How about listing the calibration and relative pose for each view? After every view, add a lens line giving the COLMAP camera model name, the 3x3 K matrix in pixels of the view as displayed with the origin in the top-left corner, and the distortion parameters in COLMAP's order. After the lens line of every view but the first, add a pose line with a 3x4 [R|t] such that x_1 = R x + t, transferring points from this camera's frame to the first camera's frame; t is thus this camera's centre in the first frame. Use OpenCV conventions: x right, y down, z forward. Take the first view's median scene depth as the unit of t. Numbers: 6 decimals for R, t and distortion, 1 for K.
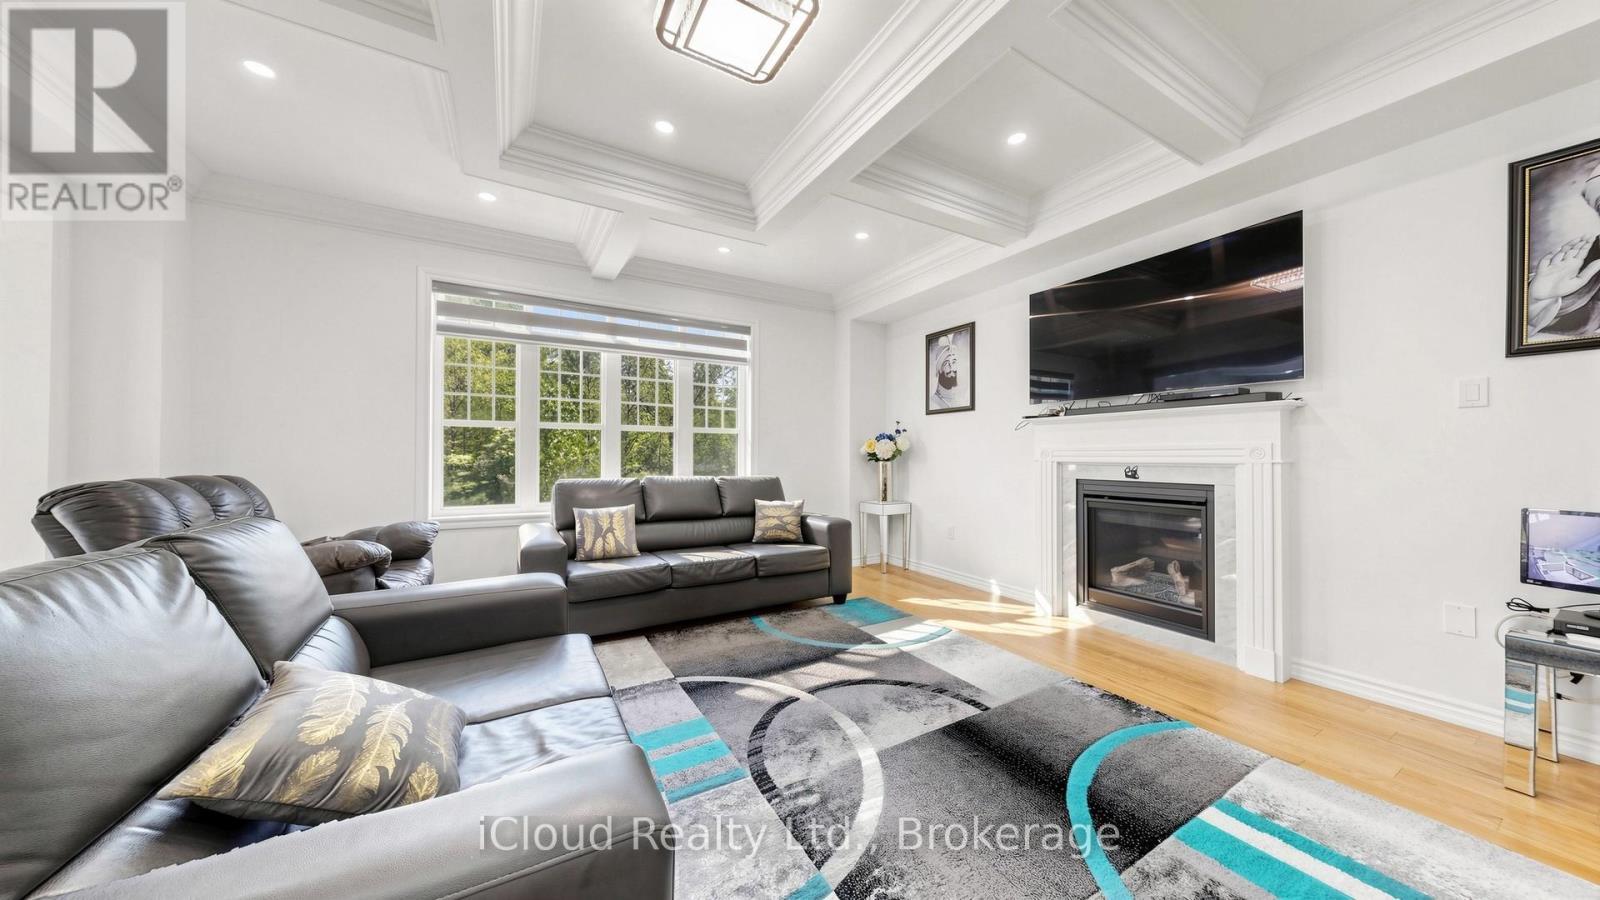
lens RADIAL K [[508.8, 0, 800.0], [0, 508.8, 450.0], [0, 0, 1]] dist [0.007394, 0.000008]
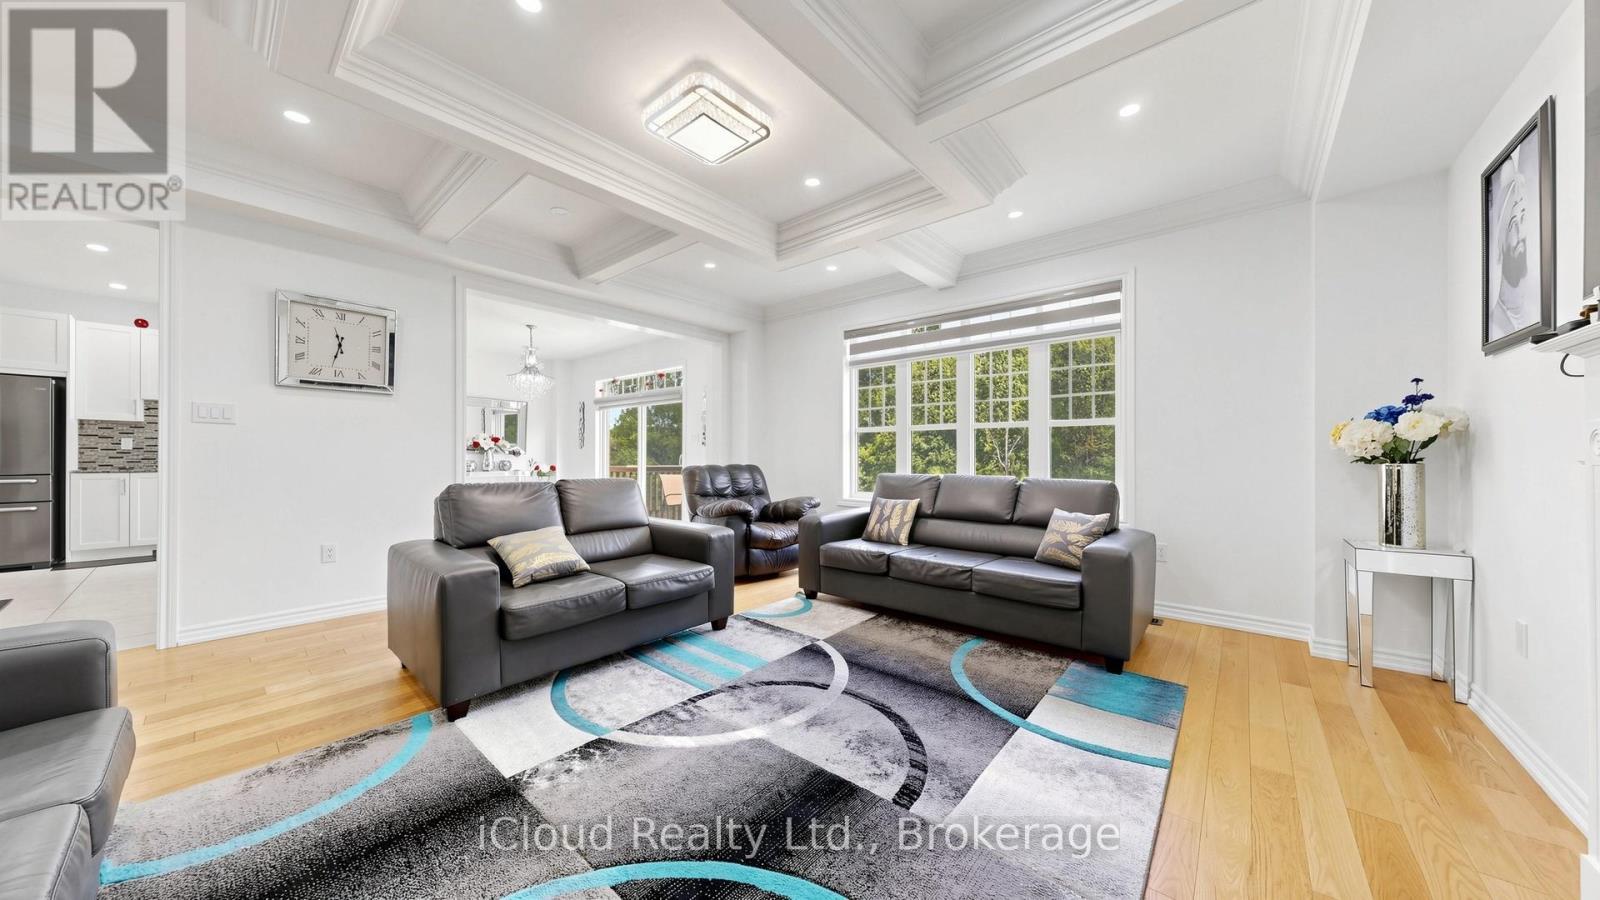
lens RADIAL K [[512.7, 0, 766.6], [0, 512.7, 450.9], [0, 0, 1]] dist [0.000025, -0.000035]
pose [[0.299272, -0.009826, -0.954117, 0.651013], [0.010330, 0.999922, -0.007057, 0.010770], [0.954112, -0.007744, 0.299350, 0.398644]]
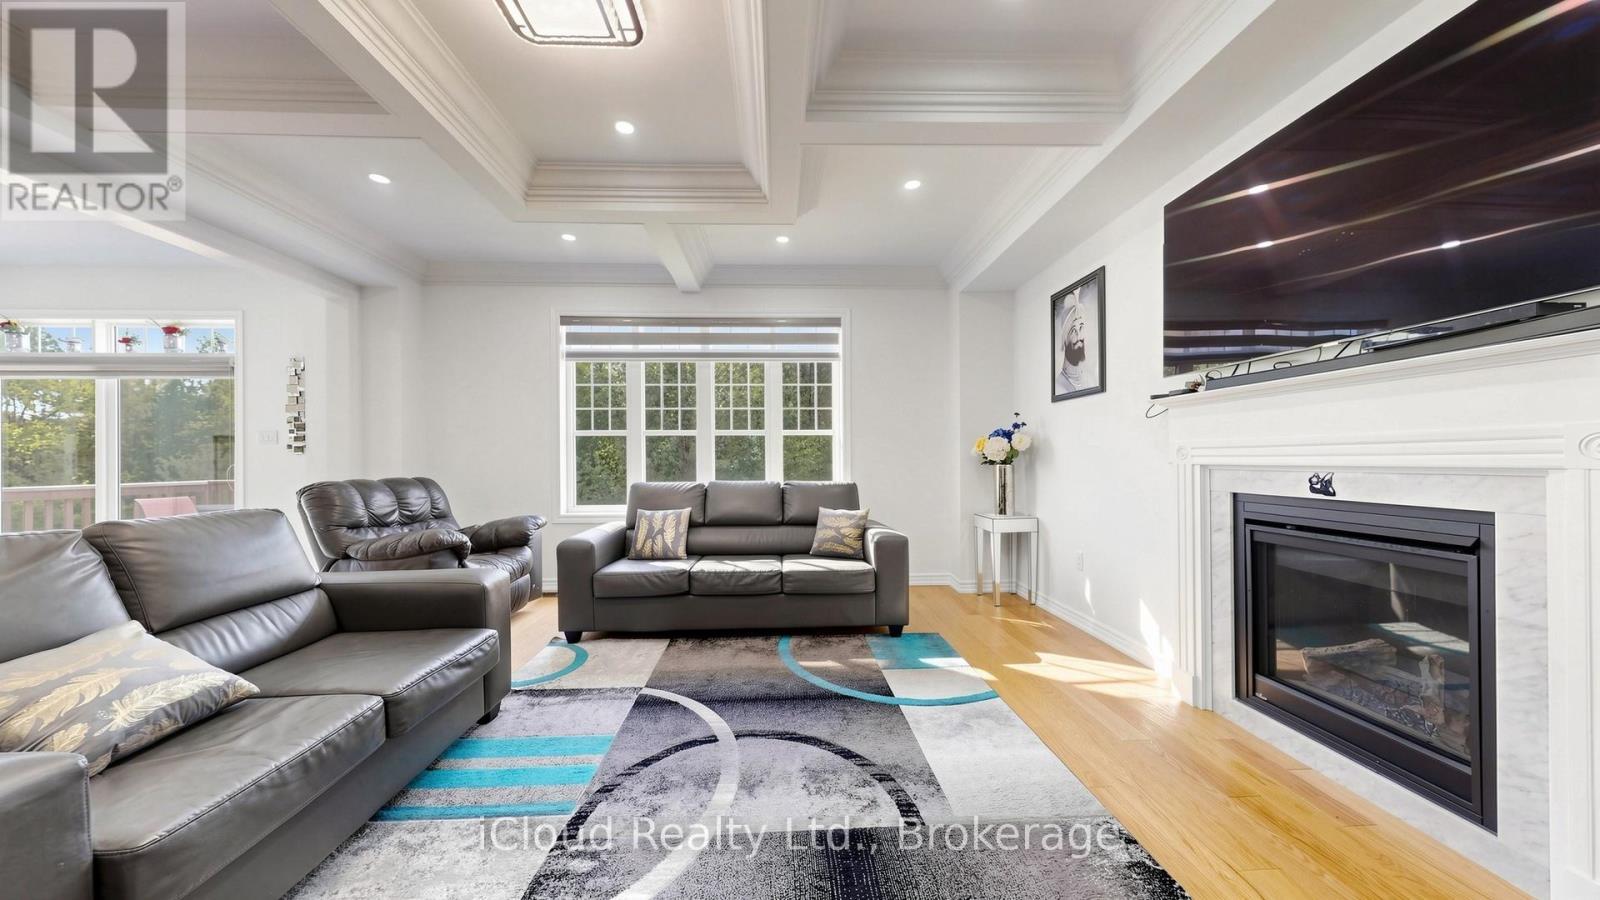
lens RADIAL K [[512.2, 0, 790.2], [0, 512.2, 456.7], [0, 0, 1]] dist [0.001587, 0.000054]
pose [[0.882009, -0.011091, -0.471102, 0.357623], [0.014426, 0.999890, 0.003469, 0.003786], [0.471011, -0.009855, 0.882072, 0.203975]]
